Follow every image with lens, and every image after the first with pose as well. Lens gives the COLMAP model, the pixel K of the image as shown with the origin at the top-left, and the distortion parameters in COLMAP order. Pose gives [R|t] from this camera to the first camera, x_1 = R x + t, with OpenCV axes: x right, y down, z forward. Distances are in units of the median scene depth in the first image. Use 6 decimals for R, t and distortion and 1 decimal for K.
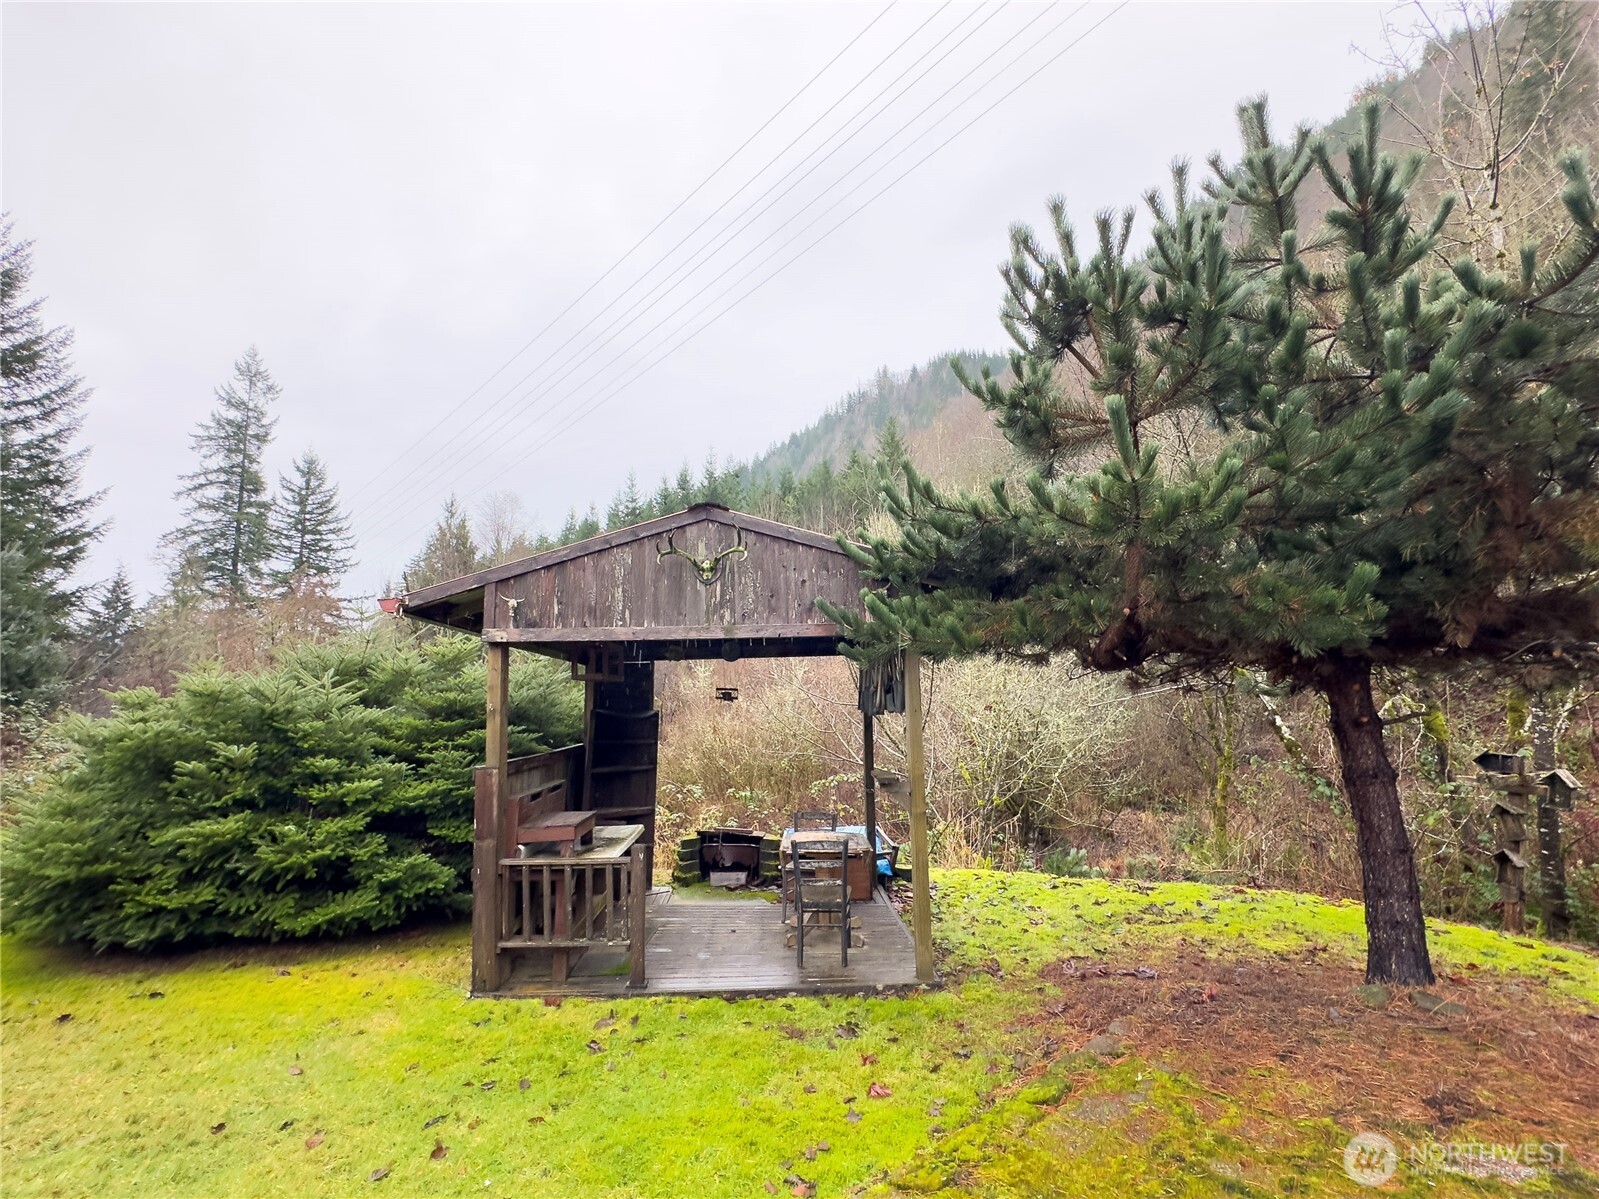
lens RADIAL K [[745.1, 0, 799.5], [0, 745.1, 599.5], [0, 0, 1]] dist [-0.000578, -0.000122]
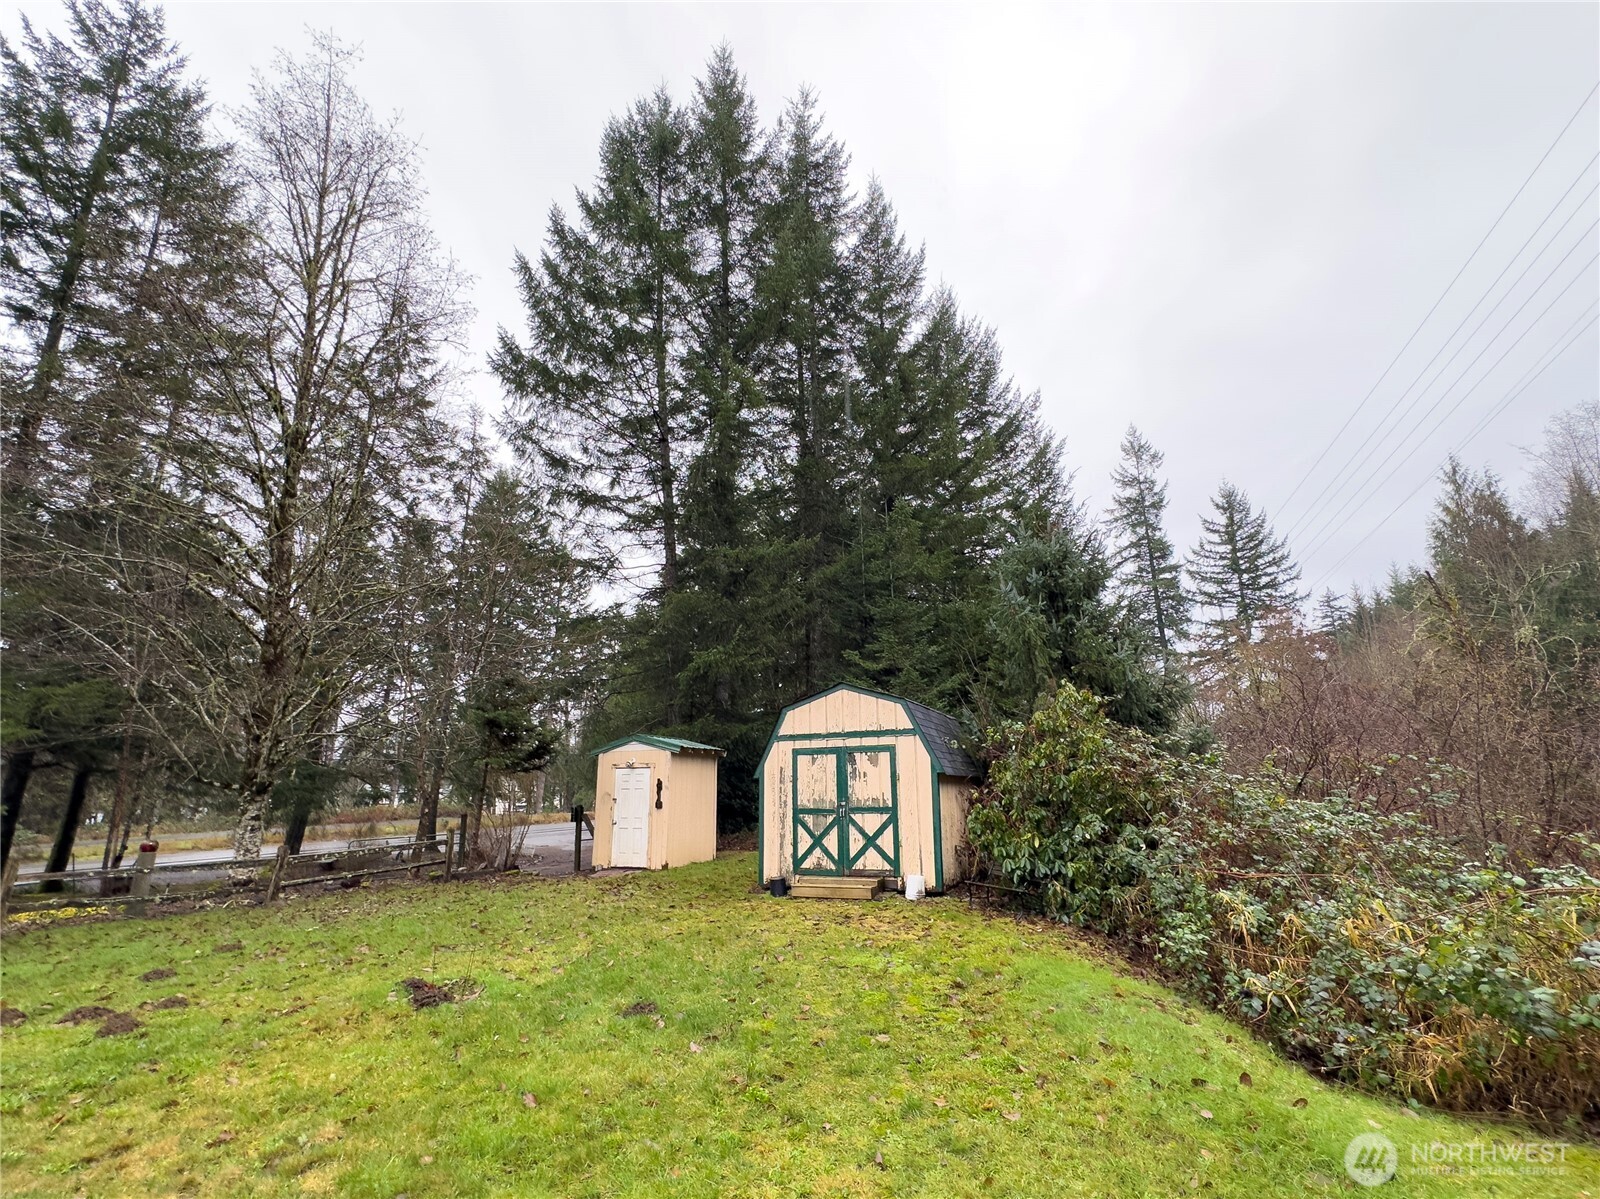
lens RADIAL K [[745.5, 0, 800.0], [0, 745.5, 599.5], [0, 0, 1]] dist [-0.000578, -0.000122]
pose [[0.470126, -0.209310, -0.857421, -0.107481], [0.134149, 0.977132, -0.164979, 0.012992], [0.872345, -0.037461, 0.487454, 0.071497]]
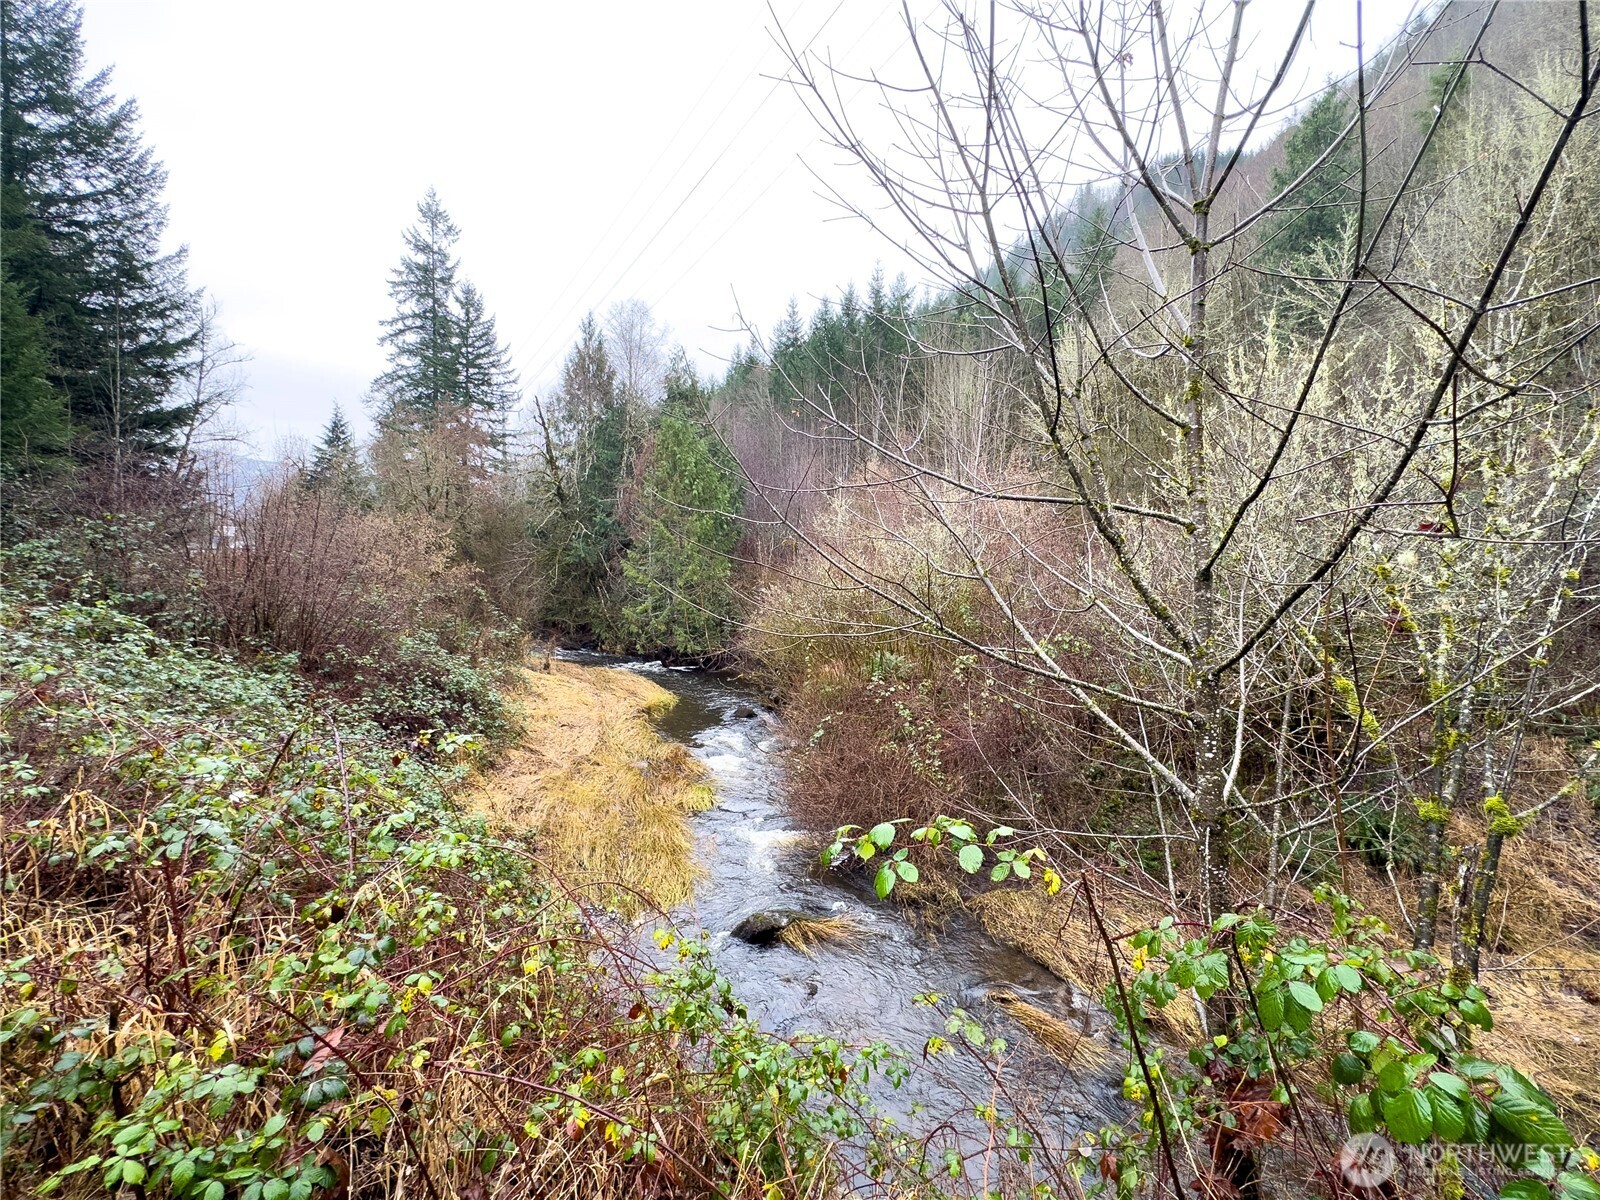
lens RADIAL K [[717.5, 0, 800.0], [0, 717.5, 600.0], [0, 0, 1]] dist [-0.001276, 0.000026]
pose [[0.971264, 0.048702, -0.232968, 0.007946], [-0.000916, 0.979598, 0.200967, 0.016757], [0.238003, -0.194979, 0.951493, 0.086576]]
